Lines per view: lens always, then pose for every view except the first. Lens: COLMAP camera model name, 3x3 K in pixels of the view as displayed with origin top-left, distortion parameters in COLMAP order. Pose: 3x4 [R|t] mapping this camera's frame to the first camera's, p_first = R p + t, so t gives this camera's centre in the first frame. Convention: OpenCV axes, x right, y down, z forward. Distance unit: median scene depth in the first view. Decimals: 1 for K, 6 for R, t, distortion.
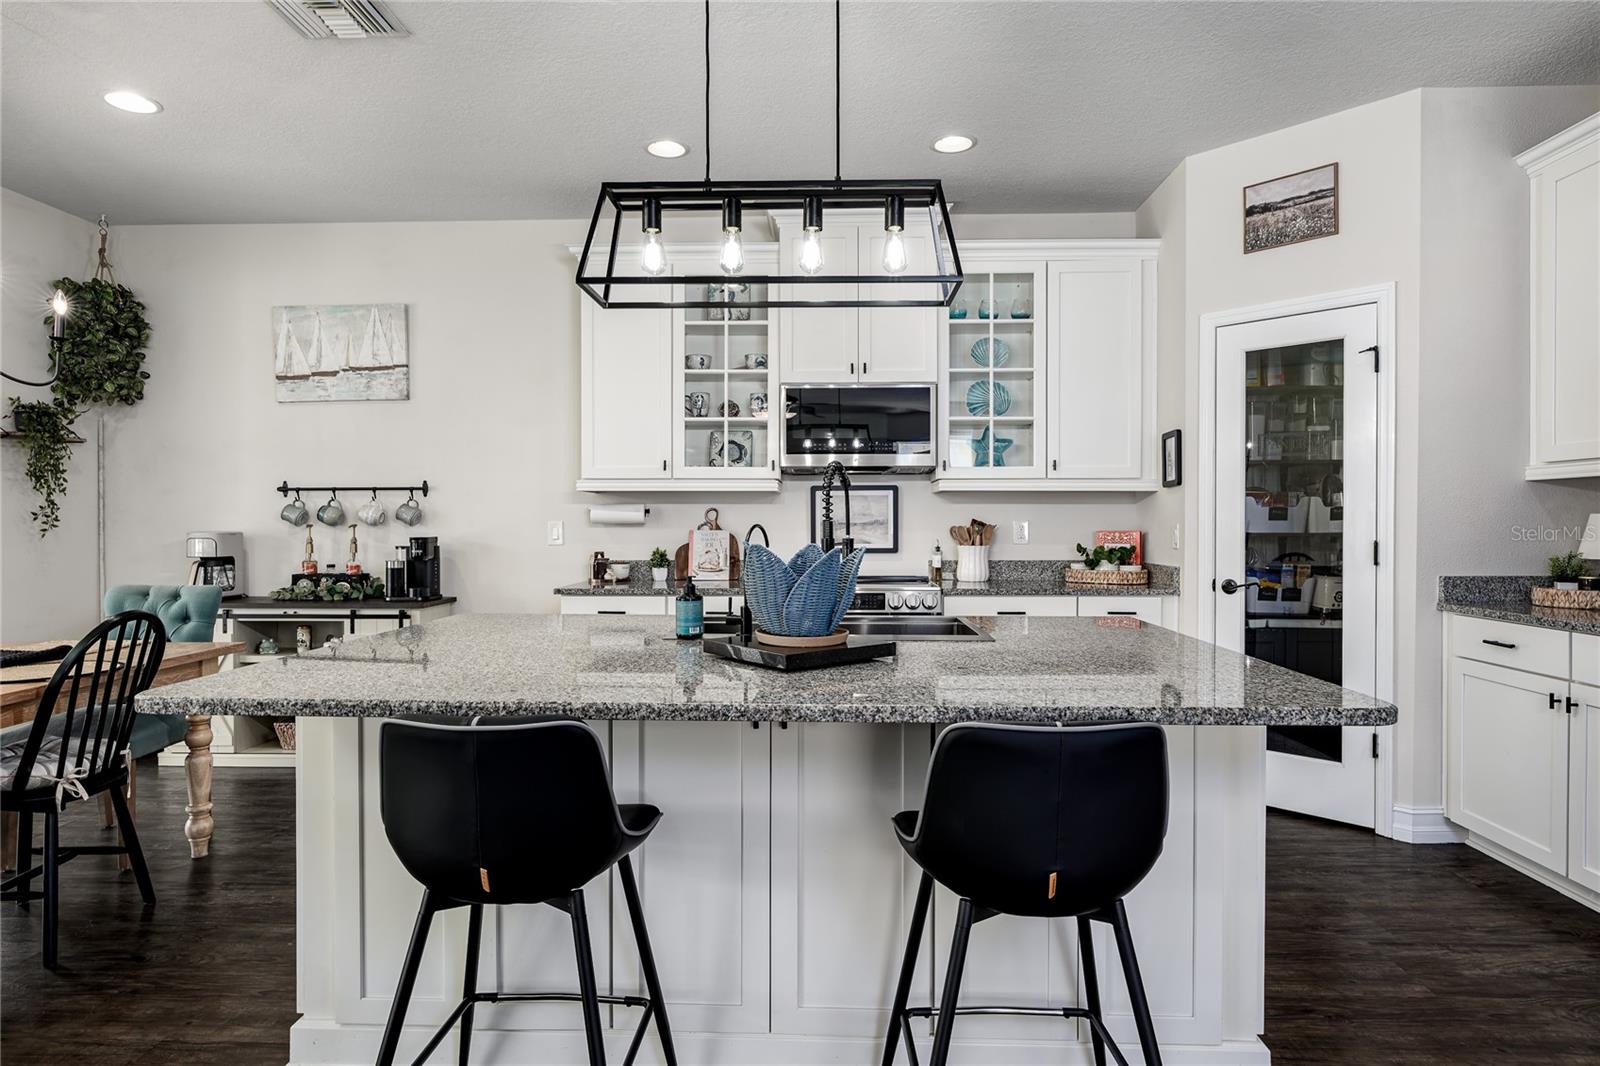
lens RADIAL K [[926.2, 0, 825.9], [0, 926.2, 533.5], [0, 0, 1]] dist [-0.003585, 0.000029]
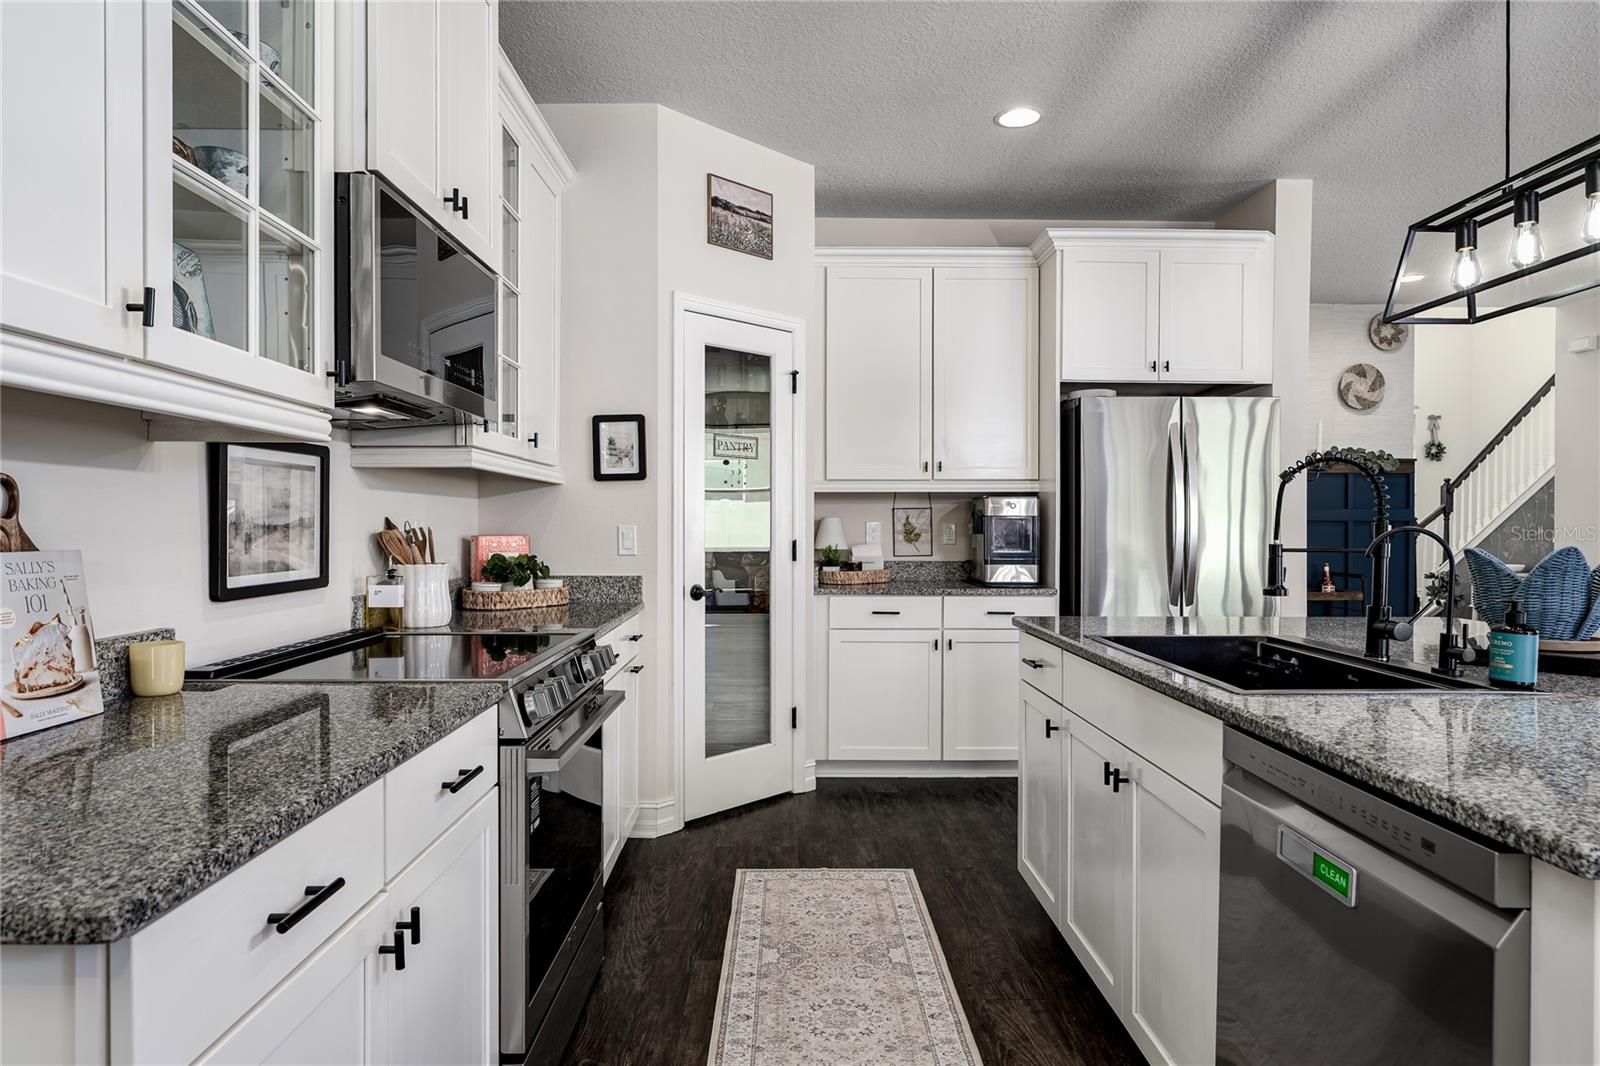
lens RADIAL K [[908.0, 0, 816.7], [0, 908.0, 526.6], [0, 0, 1]] dist [-0.002146, 0.000244]
pose [[-0.023719, -0.004274, 0.999710, -0.430059], [0.009663, 0.999943, 0.004505, -0.010774], [-0.999672, 0.009767, -0.023677, 0.803372]]
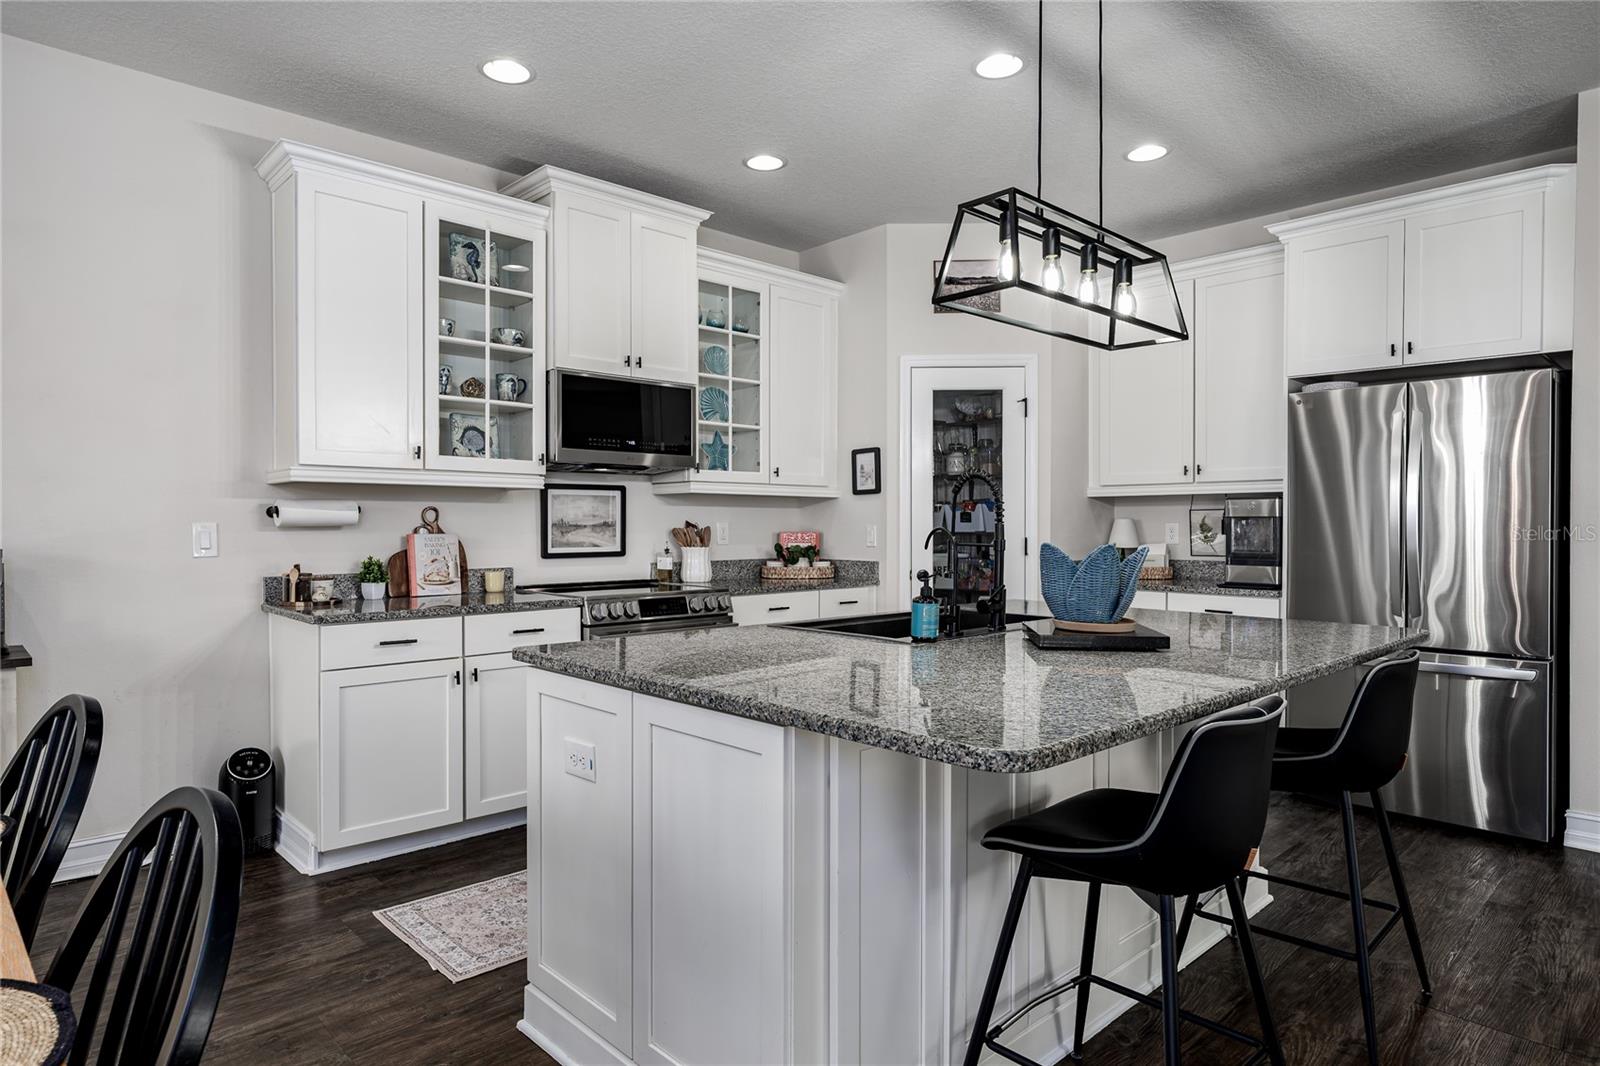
lens RADIAL K [[918.8, 0, 832.9], [0, 918.8, 530.6], [0, 0, 1]] dist [0.007812, 0.000487]
pose [[0.697828, -0.004883, 0.716249, -0.483405], [0.007484, 0.999972, -0.000474, -0.003596], [-0.716226, 0.005692, 0.697845, 0.193664]]
